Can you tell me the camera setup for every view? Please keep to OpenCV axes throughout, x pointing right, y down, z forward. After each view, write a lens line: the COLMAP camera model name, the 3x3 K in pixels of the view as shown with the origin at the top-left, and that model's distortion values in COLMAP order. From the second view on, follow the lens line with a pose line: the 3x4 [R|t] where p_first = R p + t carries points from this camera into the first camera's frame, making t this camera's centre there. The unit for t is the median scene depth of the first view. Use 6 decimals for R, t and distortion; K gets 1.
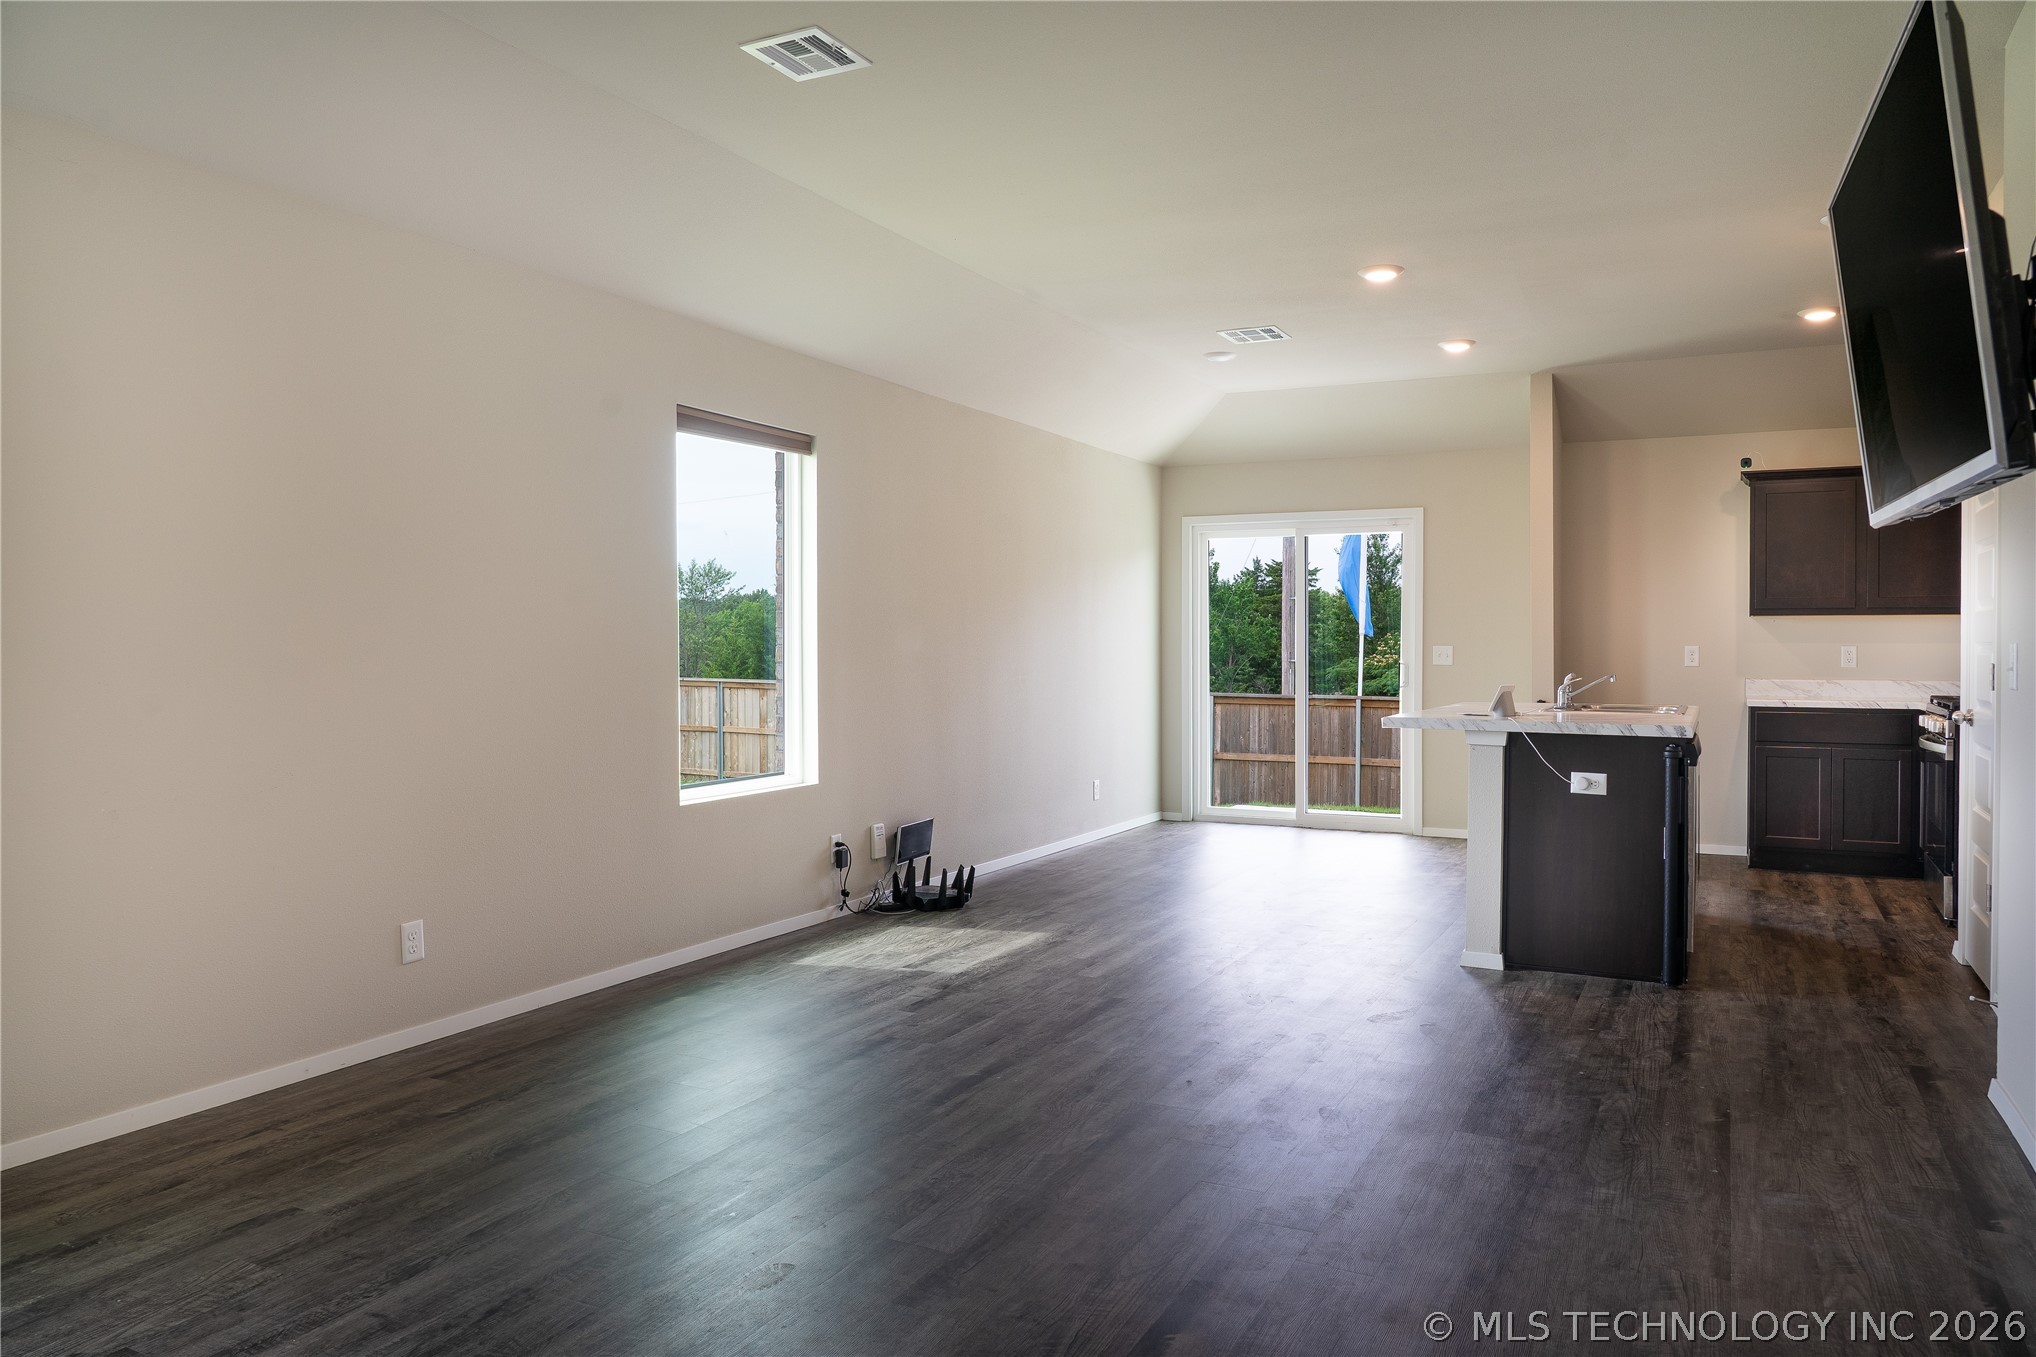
lens RADIAL K [[1395.2, 0, 1036.2], [0, 1395.2, 663.6], [0, 0, 1]] dist [-0.015319, 0.008348]
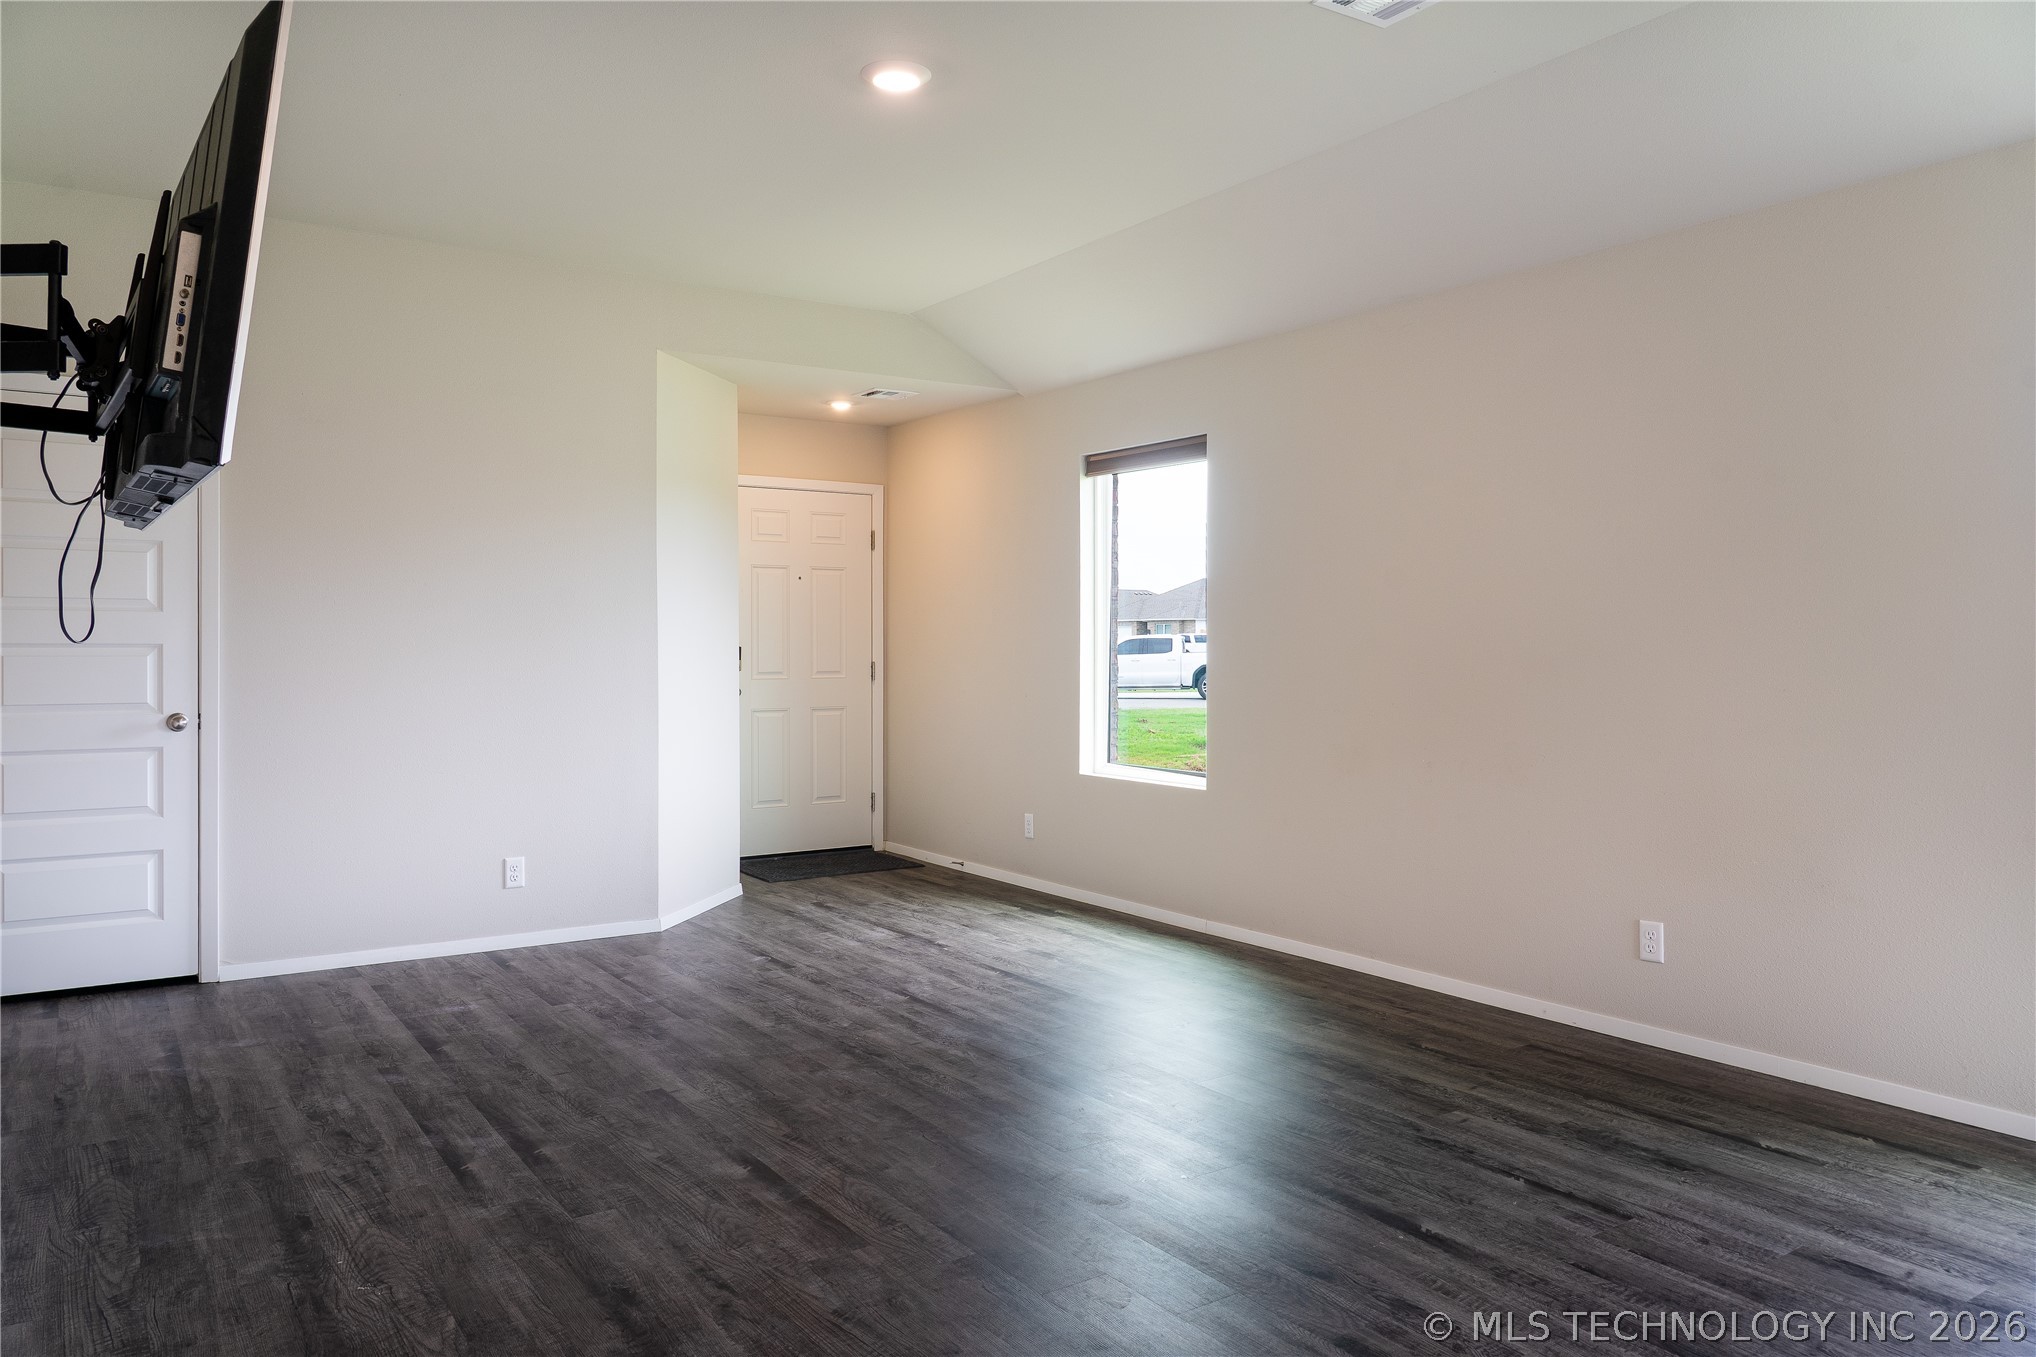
lens RADIAL K [[1395.2, 0, 1021.2], [0, 1395.2, 685.3], [0, 0, 1]] dist [-0.015319, 0.008348]
pose [[-0.494023, 0.020899, -0.869198, 0.350019], [-0.010815, 0.999486, 0.030179, -0.006121], [0.869382, 0.024310, -0.493543, 0.590227]]
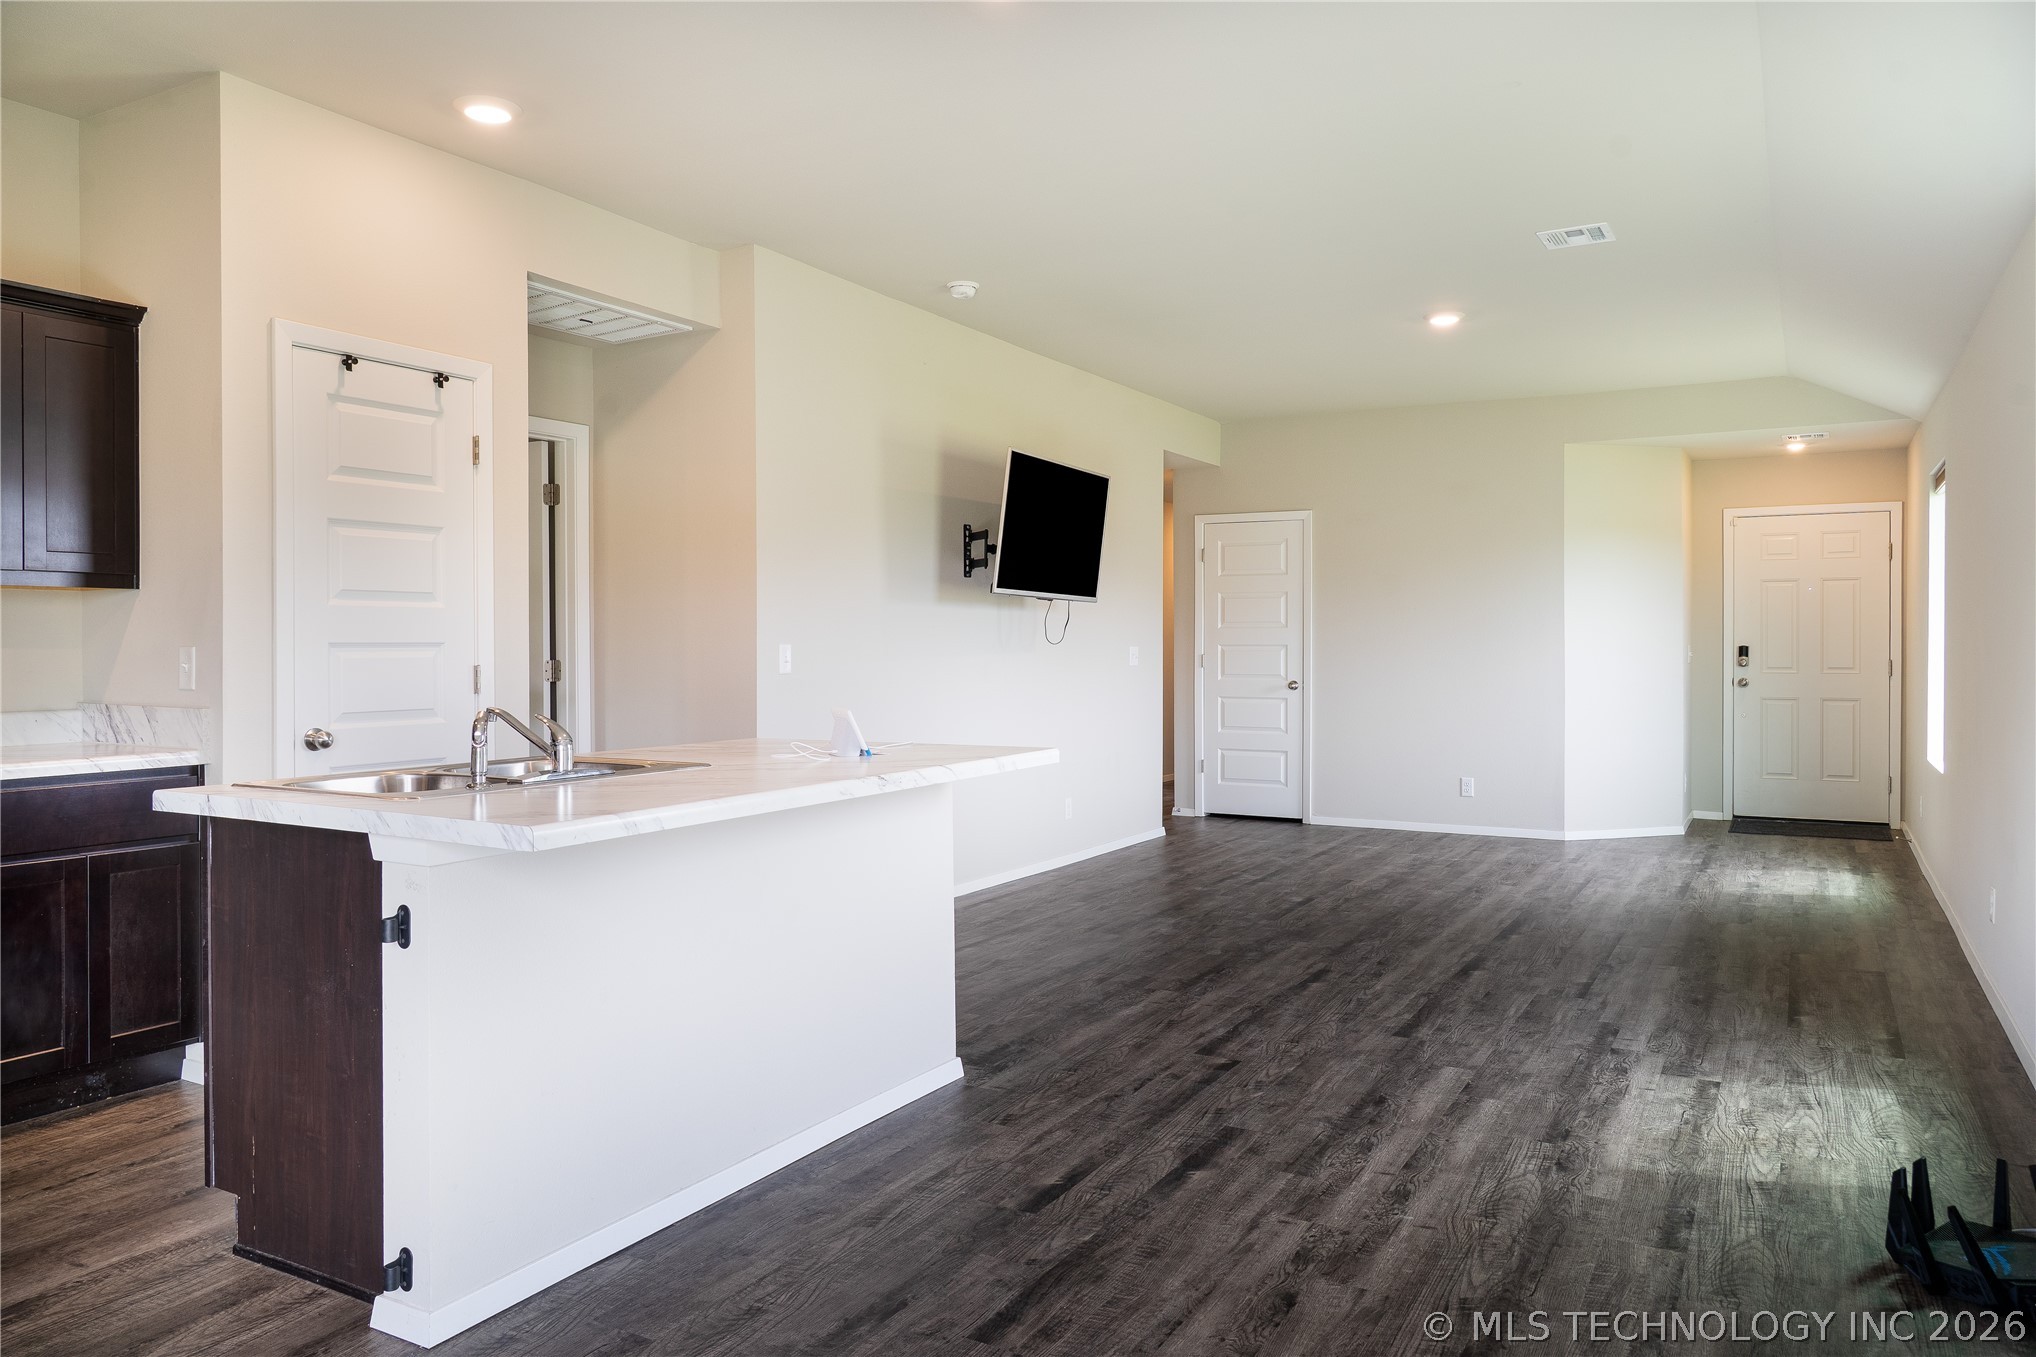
lens RADIAL K [[1395.2, 0, 1036.8], [0, 1395.2, 671.8], [0, 0, 1]] dist [-0.015319, 0.008348]
pose [[-0.998887, -0.002180, 0.047125, 0.155189], [-0.000706, 0.999510, 0.031278, -0.016082], [-0.047170, 0.031210, -0.998399, 1.181670]]
